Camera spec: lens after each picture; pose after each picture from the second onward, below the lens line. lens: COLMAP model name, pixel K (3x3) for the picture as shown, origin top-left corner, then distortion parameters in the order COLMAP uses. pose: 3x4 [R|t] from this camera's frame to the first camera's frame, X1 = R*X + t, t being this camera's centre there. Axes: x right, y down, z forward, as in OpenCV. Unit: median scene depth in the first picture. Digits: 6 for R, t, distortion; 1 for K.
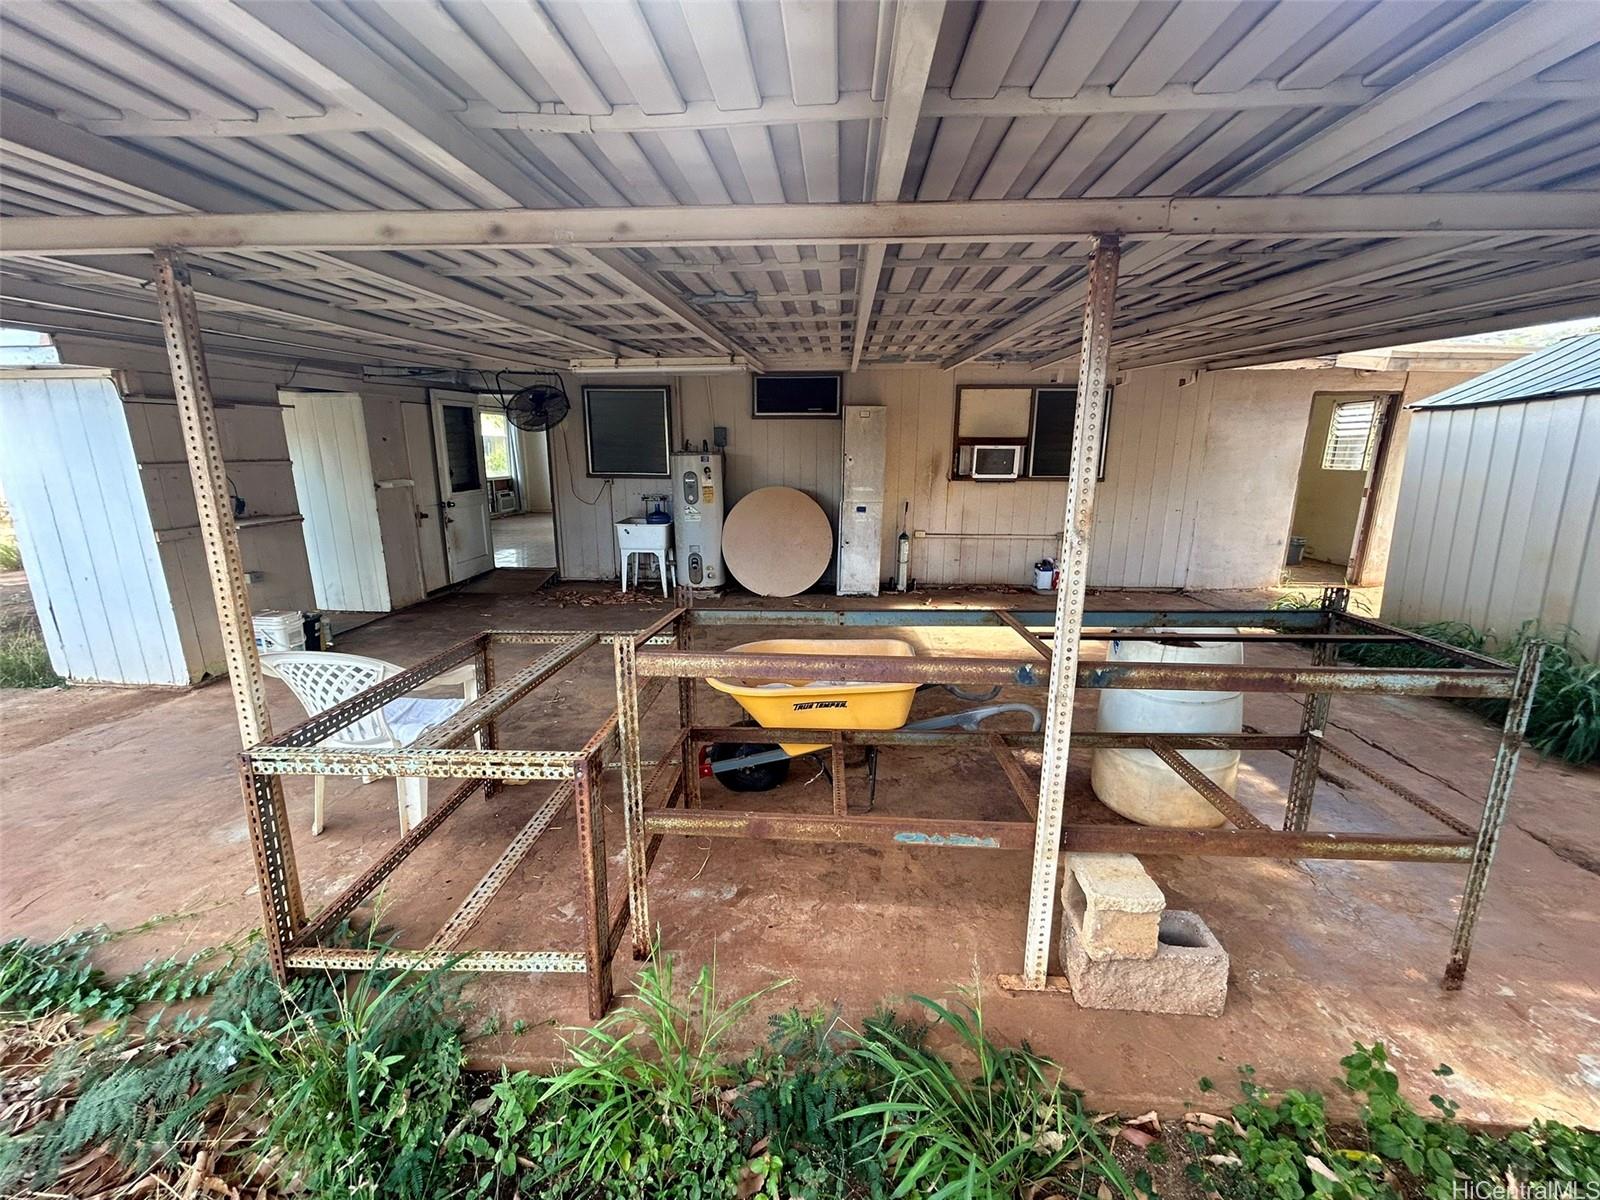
lens RADIAL K [[640.6, 0, 797.8], [0, 640.6, 591.9], [0, 0, 1]] dist [0.002780, 0.000167]
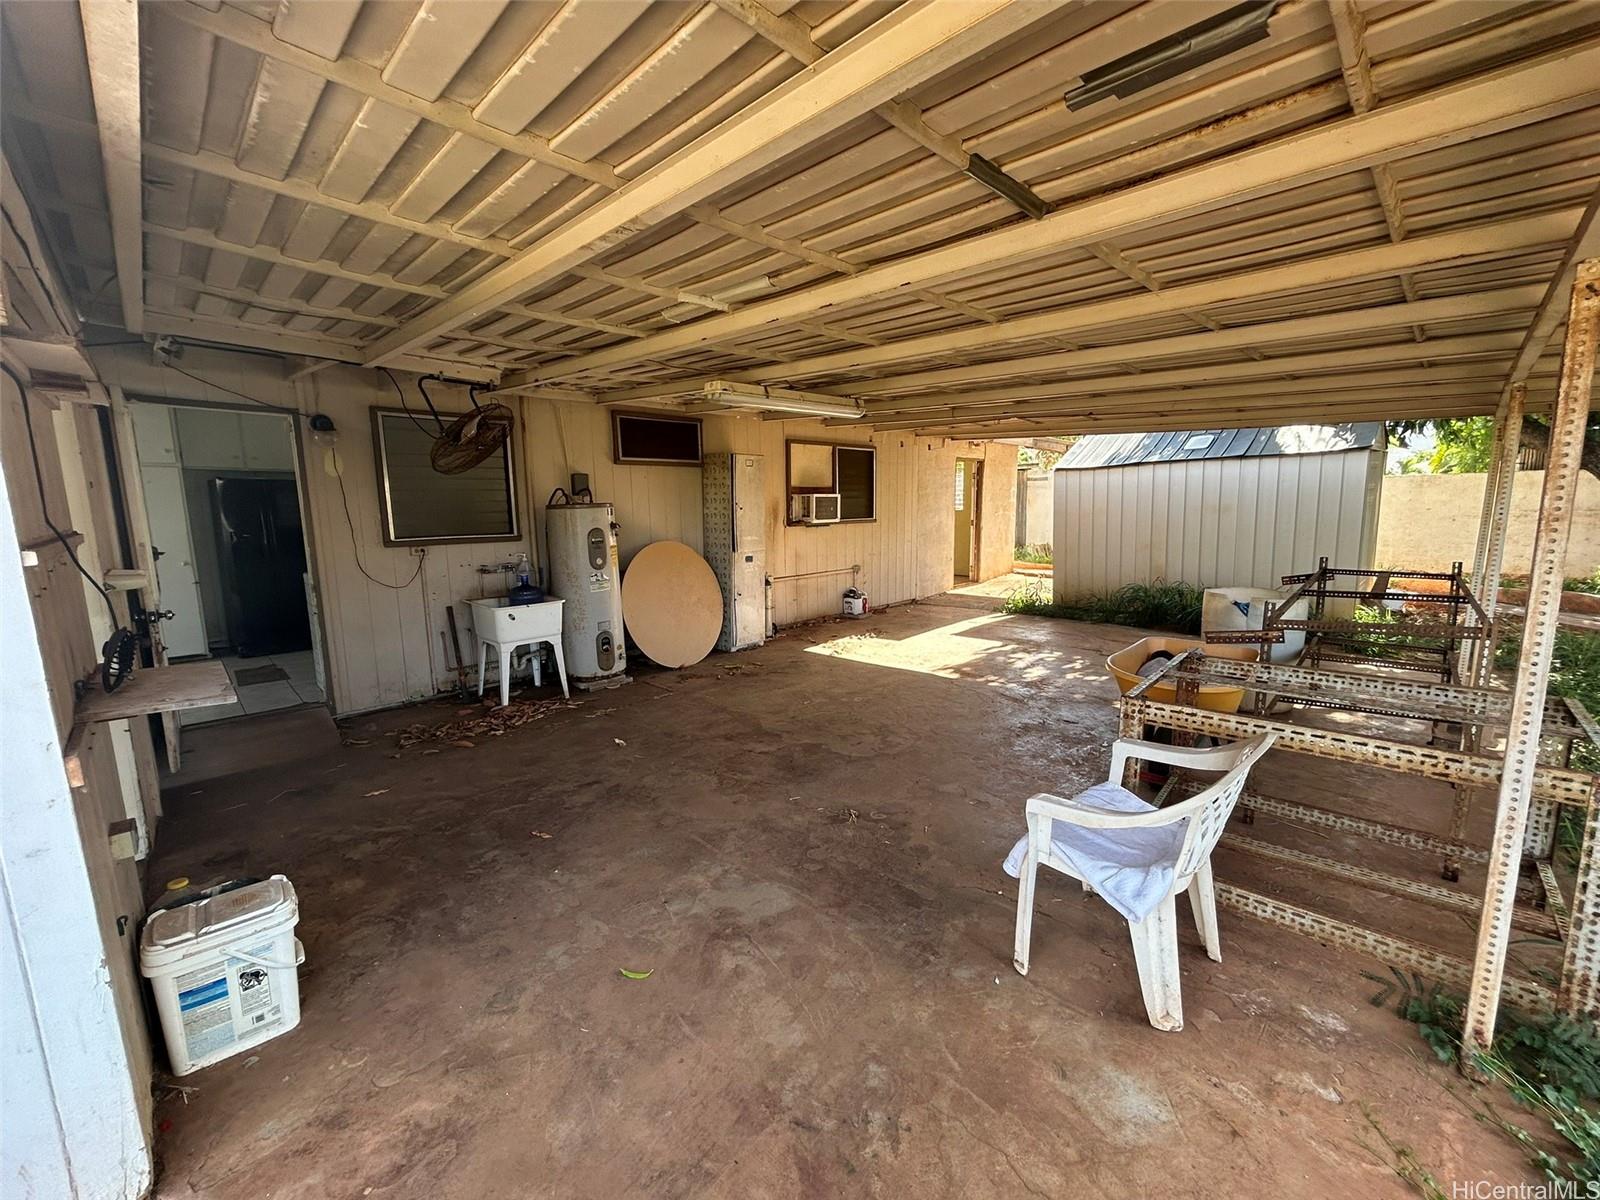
lens RADIAL K [[640.6, 0, 804.8], [0, 640.6, 591.1], [0, 0, 1]] dist [0.002780, 0.000167]
pose [[0.653600, -0.117926, 0.747596, -0.560303], [0.182125, 0.983267, -0.004125, -0.059292], [-0.734600, 0.138852, 0.664141, 0.289874]]
